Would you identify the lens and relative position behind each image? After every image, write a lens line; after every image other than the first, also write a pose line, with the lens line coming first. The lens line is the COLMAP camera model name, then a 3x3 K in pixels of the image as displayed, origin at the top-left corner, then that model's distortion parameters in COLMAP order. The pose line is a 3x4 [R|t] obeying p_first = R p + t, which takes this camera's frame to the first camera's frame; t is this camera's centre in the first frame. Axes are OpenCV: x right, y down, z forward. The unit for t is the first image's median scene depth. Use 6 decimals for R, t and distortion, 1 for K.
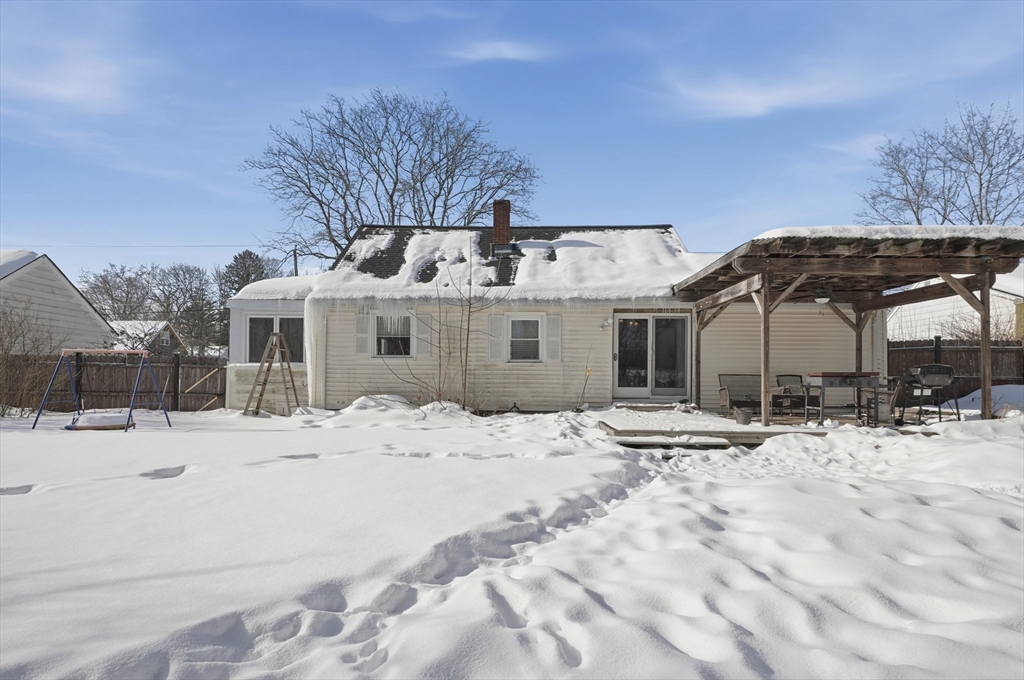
lens RADIAL K [[585.2, 0, 505.4], [0, 585.2, 374.8], [0, 0, 1]] dist [-0.010652, -0.001894]
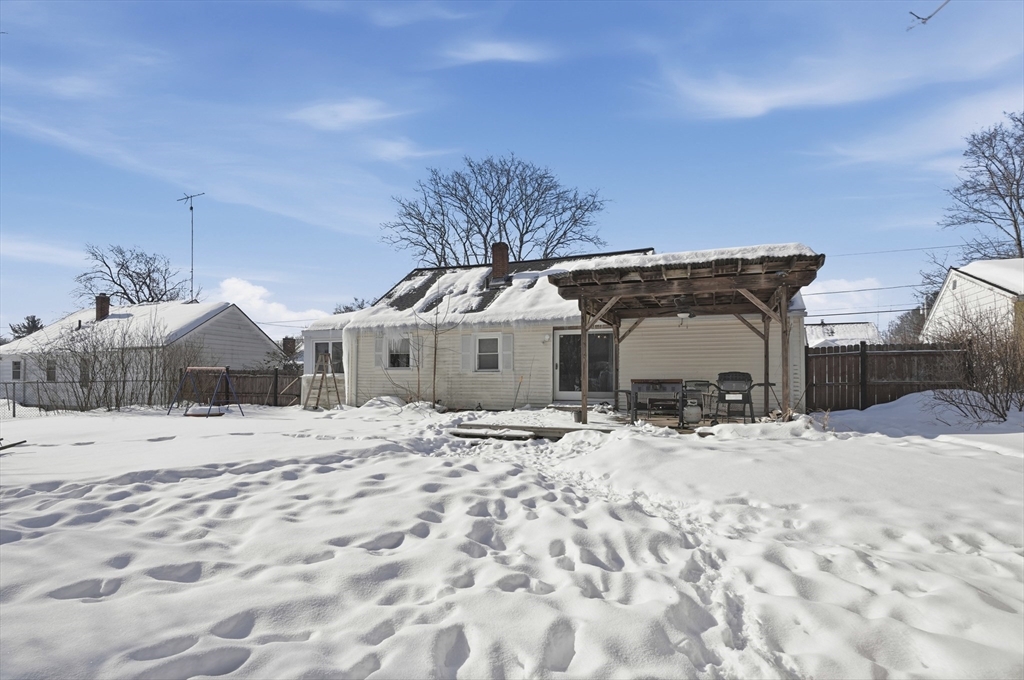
lens RADIAL K [[520.5, 0, 505.2], [0, 520.5, 368.7], [0, 0, 1]] dist [-0.015547, -0.004870]
pose [[0.938596, -0.012140, -0.344804, 0.464988], [0.005536, 0.999782, -0.020132, -0.004616], [0.344973, 0.016987, 0.938459, -0.052334]]
